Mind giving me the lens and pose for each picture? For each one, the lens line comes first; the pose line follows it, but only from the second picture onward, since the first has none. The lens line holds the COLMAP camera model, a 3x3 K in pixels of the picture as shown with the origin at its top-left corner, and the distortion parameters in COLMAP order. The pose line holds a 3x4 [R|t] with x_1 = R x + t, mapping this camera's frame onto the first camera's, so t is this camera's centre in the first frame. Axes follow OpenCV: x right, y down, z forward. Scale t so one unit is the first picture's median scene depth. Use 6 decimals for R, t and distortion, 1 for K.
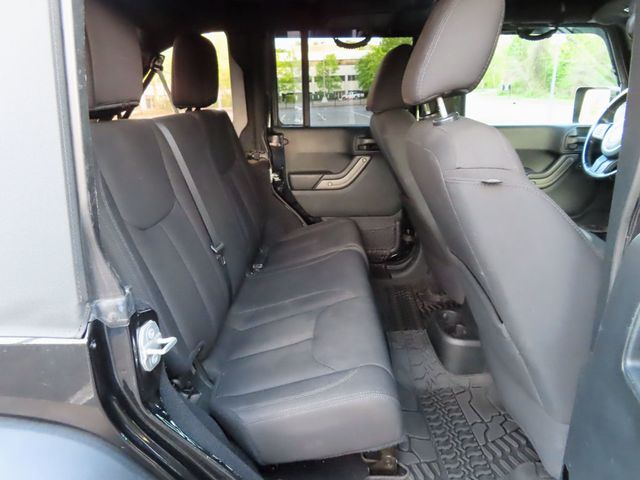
lens RADIAL K [[458.3, 0, 318.9], [0, 458.3, 240.3], [0, 0, 1]] dist [-0.011294, 0.011132]
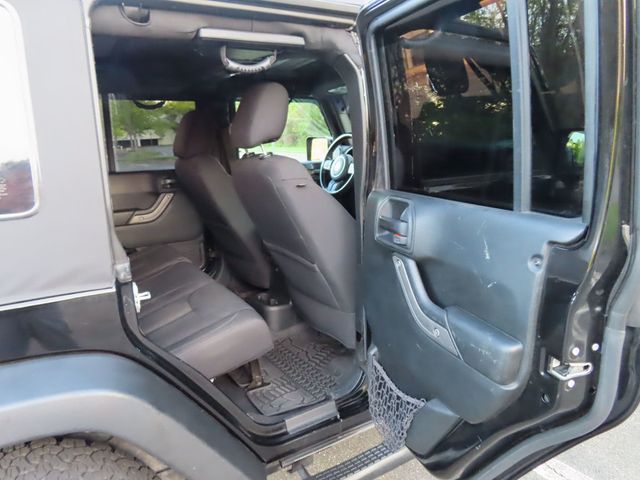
lens RADIAL K [[458.3, 0, 318.9], [0, 458.3, 240.3], [0, 0, 1]] dist [-0.011294, 0.011132]
pose [[0.846812, -0.122922, 0.517494, -0.222932], [0.175736, 0.982950, -0.054087, 0.082706], [-0.502023, 0.136744, 0.853976, -0.249775]]
